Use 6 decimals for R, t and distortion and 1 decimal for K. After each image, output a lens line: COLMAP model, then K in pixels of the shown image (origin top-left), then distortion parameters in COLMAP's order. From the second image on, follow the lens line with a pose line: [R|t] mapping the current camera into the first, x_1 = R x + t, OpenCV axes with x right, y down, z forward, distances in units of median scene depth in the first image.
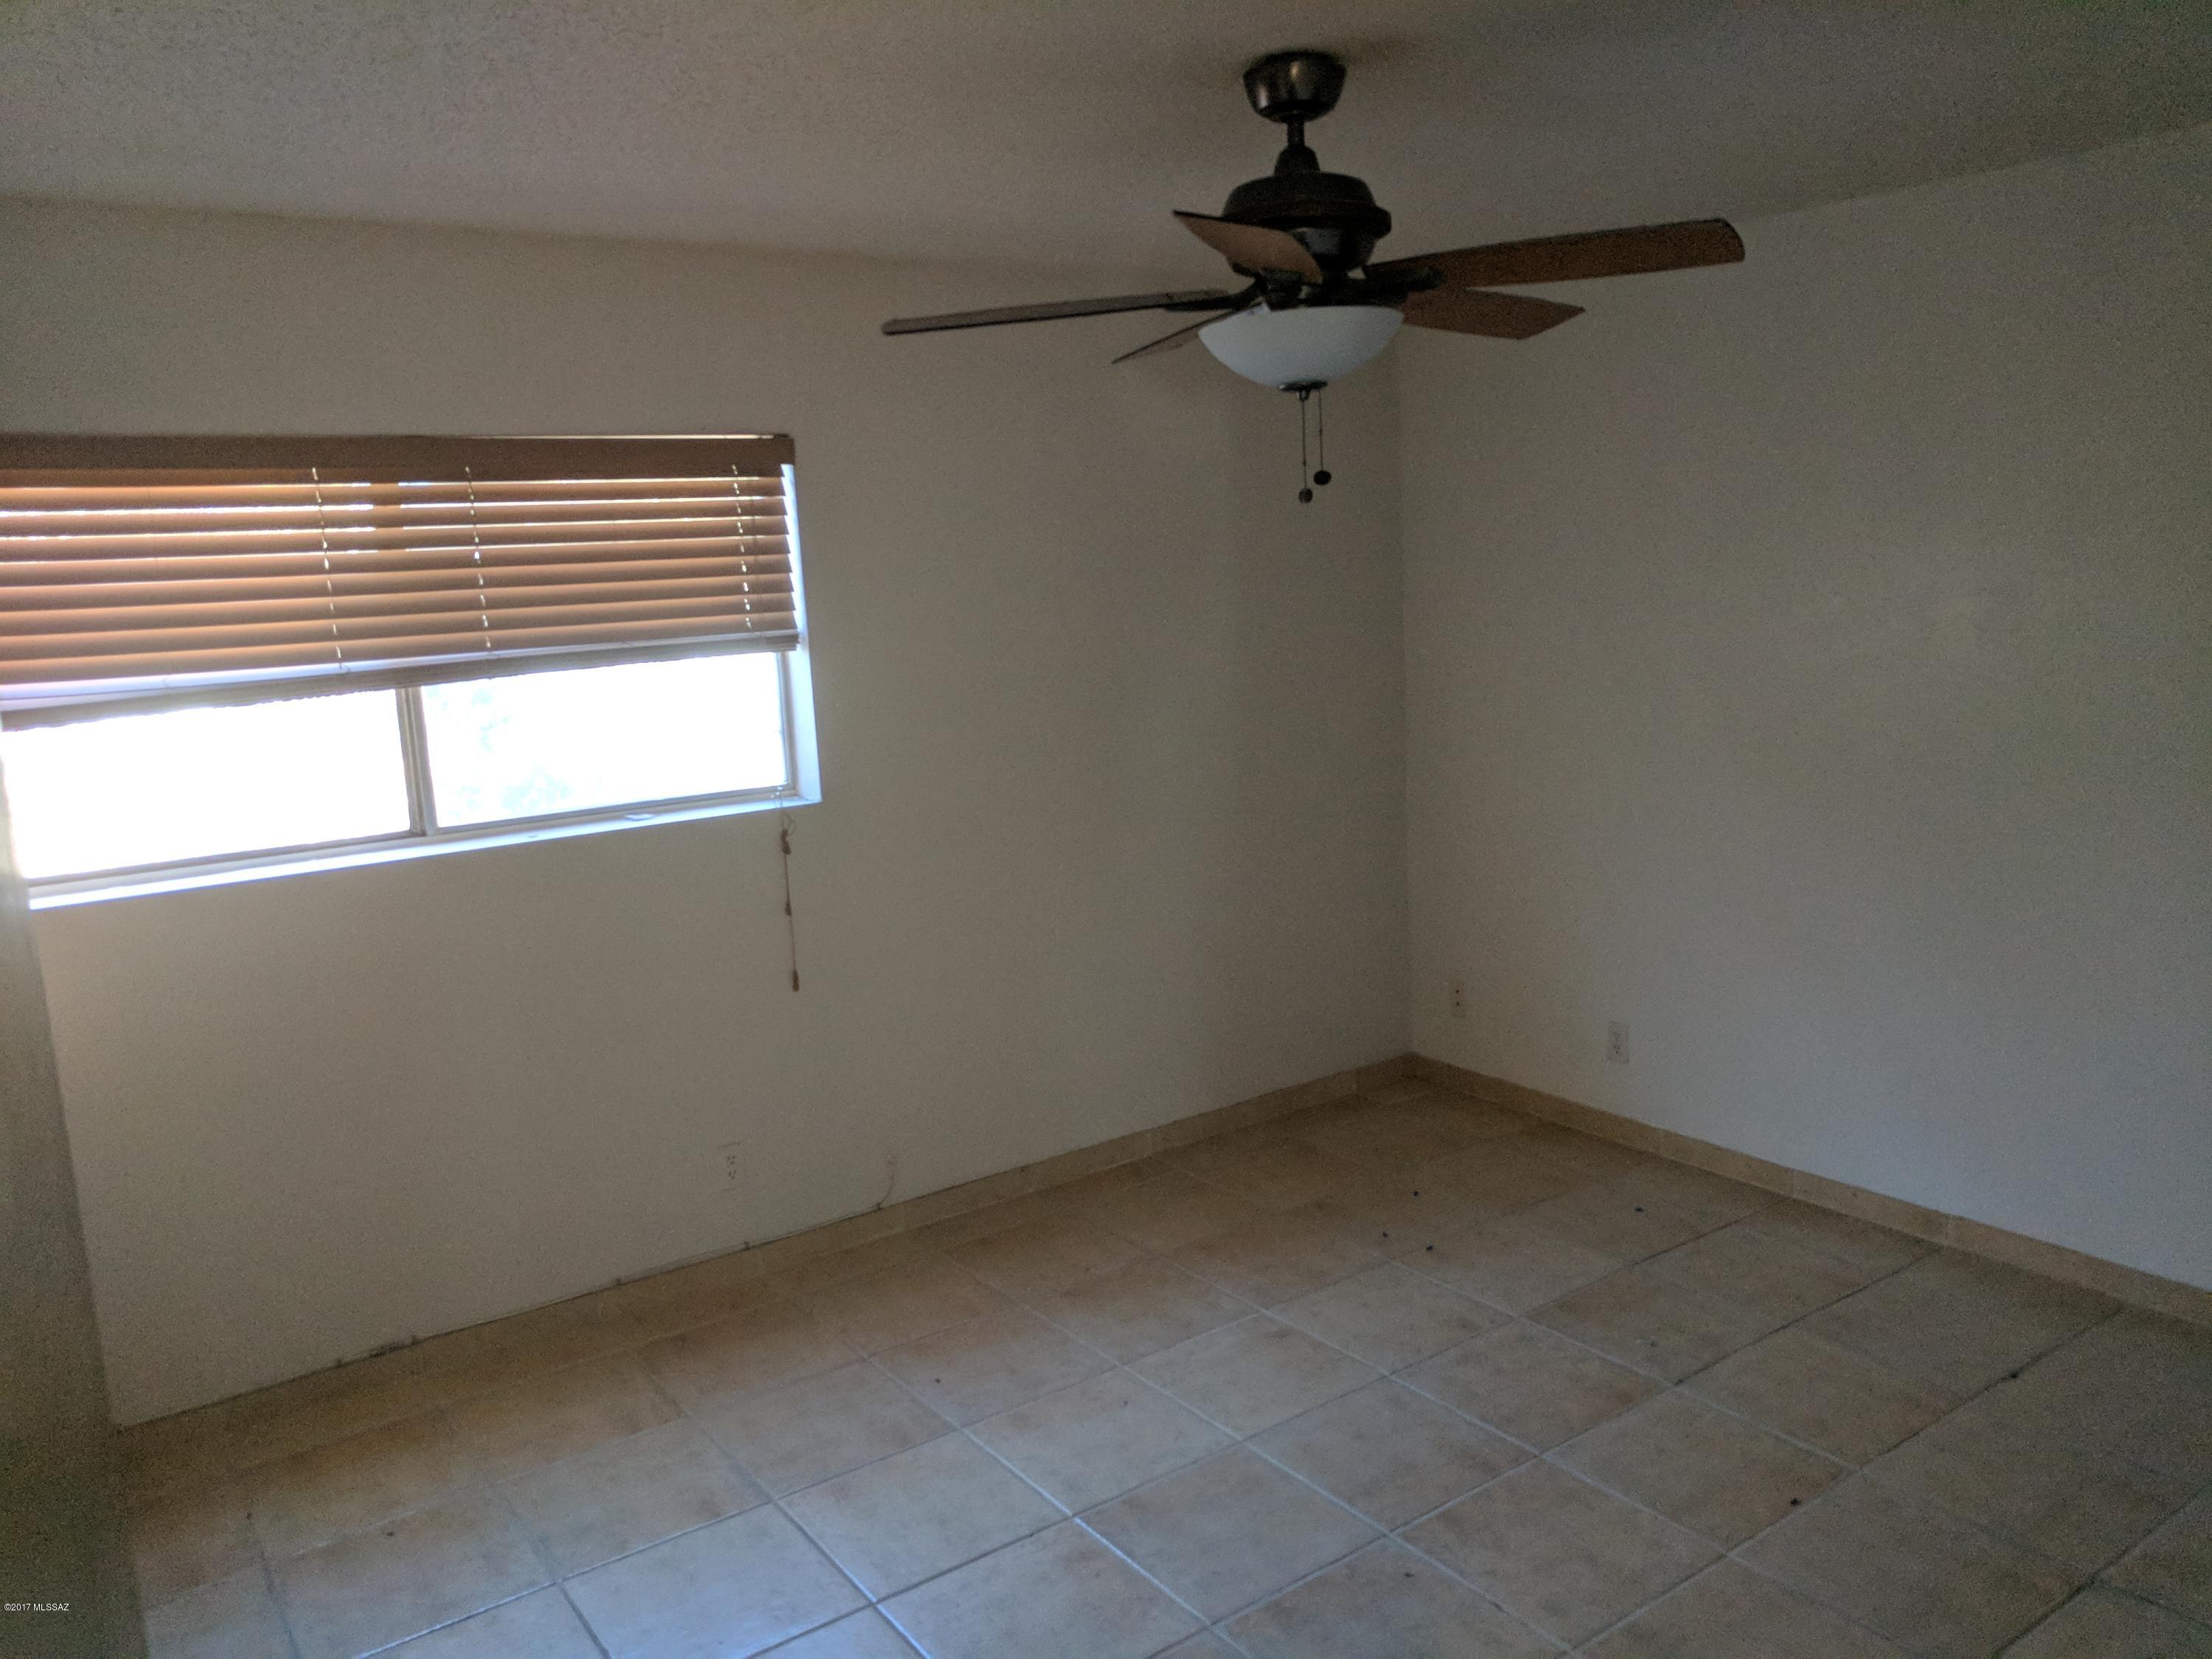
lens RADIAL K [[1691.0, 0, 1109.0], [0, 1691.0, 835.3], [0, 0, 1]] dist [0.002627, 0.023917]
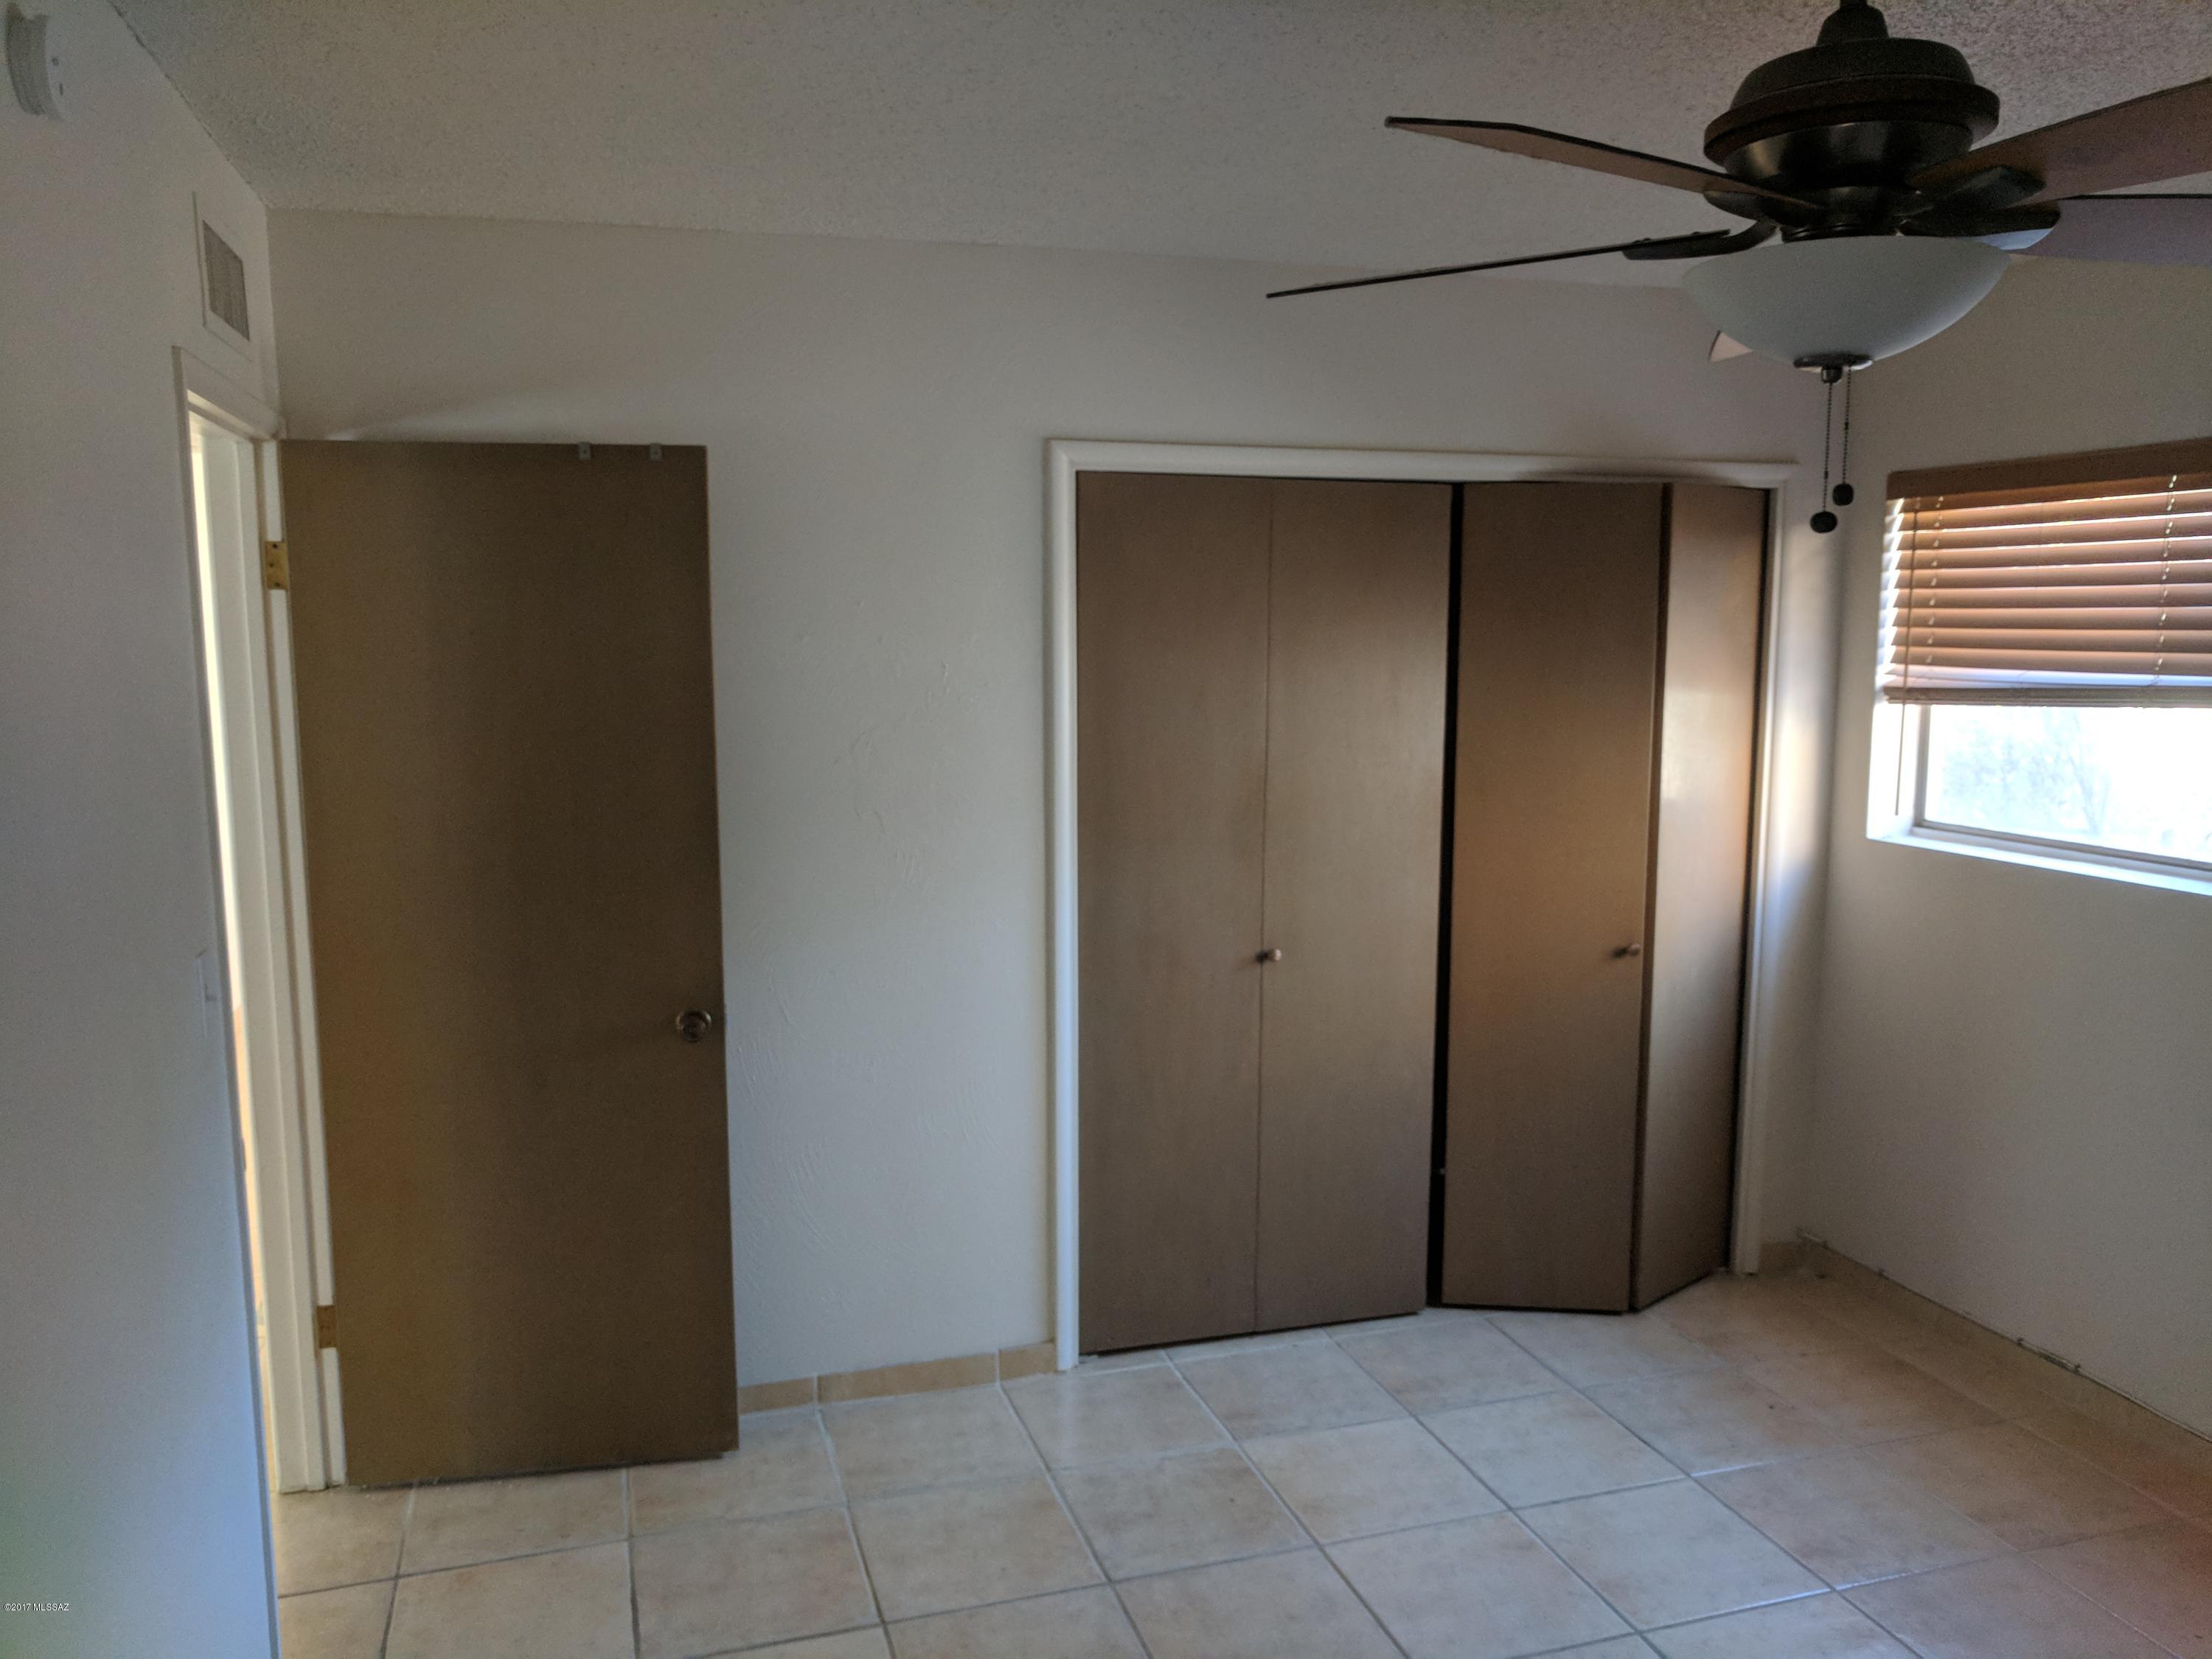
lens RADIAL K [[1691.0, 0, 1107.0], [0, 1691.0, 830.1], [0, 0, 1]] dist [0.002627, 0.023917]
pose [[-0.308612, 0.166872, -0.936436, 0.739077], [-0.139305, 0.965946, 0.218040, -0.162151], [0.940932, 0.197740, -0.274857, 0.803703]]
